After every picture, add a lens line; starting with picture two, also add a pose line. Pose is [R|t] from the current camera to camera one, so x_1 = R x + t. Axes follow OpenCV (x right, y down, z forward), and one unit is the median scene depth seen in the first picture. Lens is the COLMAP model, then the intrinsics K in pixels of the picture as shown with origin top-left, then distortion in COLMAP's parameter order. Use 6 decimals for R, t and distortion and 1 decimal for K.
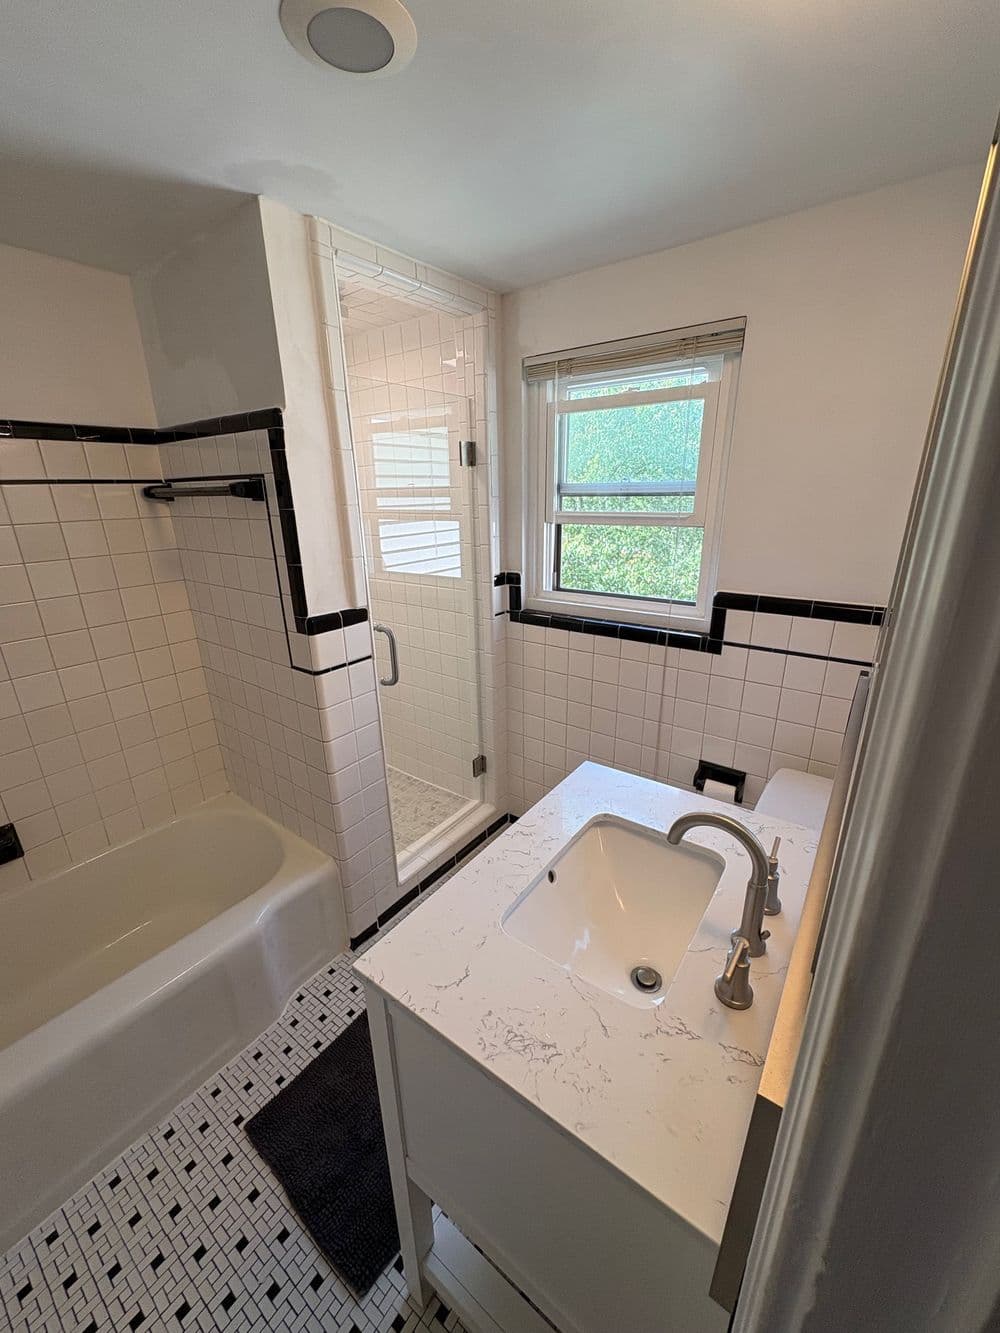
lens RADIAL K [[530.6, 0, 500.0], [0, 530.6, 666.5], [0, 0, 1]] dist [0.006916, 0.000071]
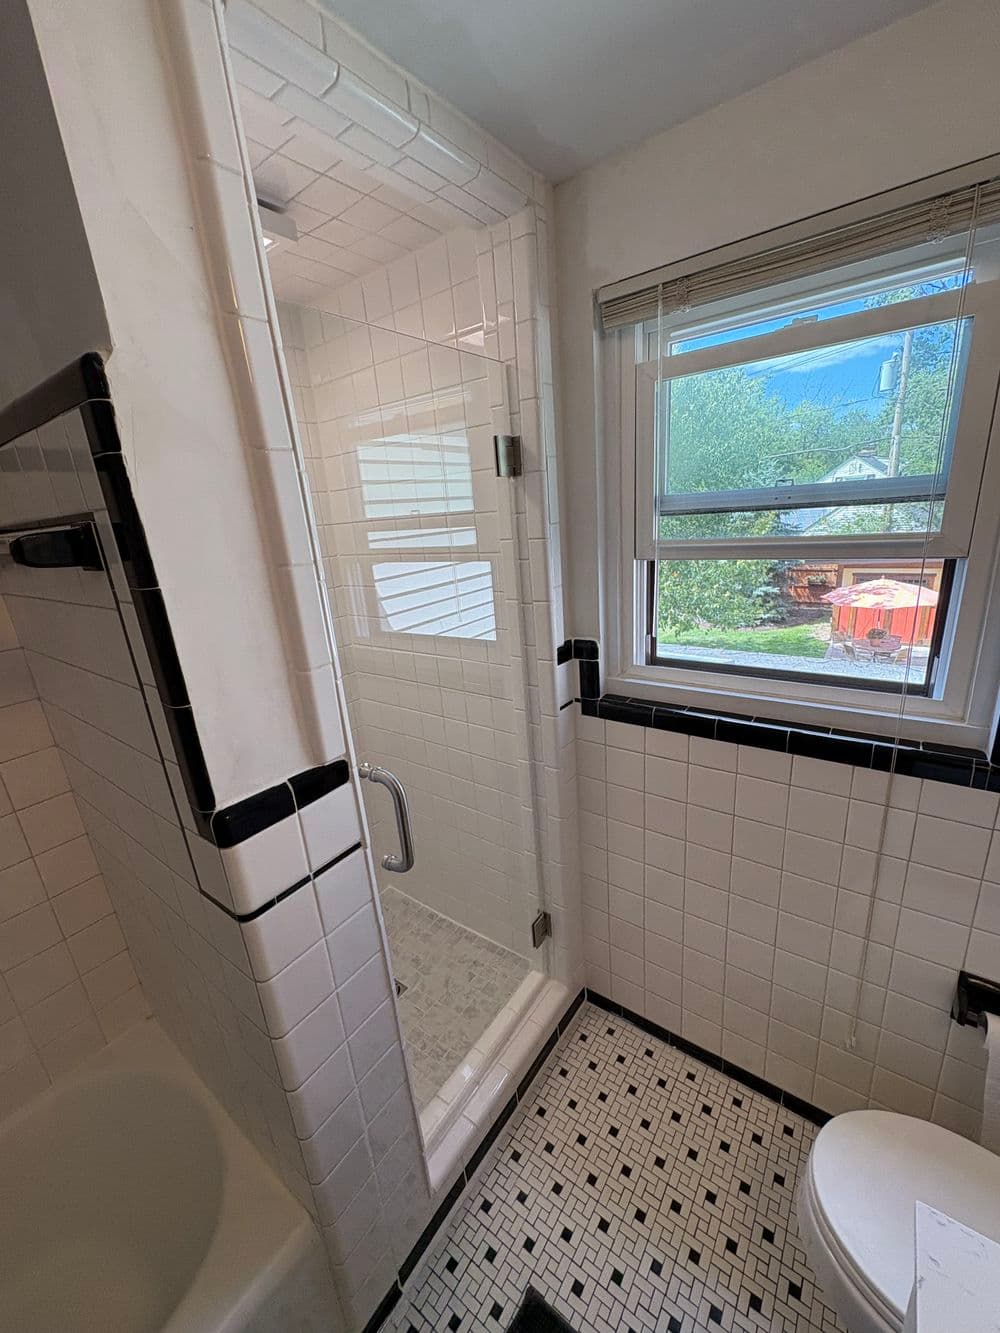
lens RADIAL K [[530.6, 0, 500.0], [0, 530.6, 666.5], [0, 0, 1]] dist [0.006916, 0.000071]
pose [[0.998209, -0.058242, -0.013670, -0.074235], [0.057764, 0.997781, -0.033124, -0.140621], [0.015569, 0.032275, 0.999358, 0.398430]]
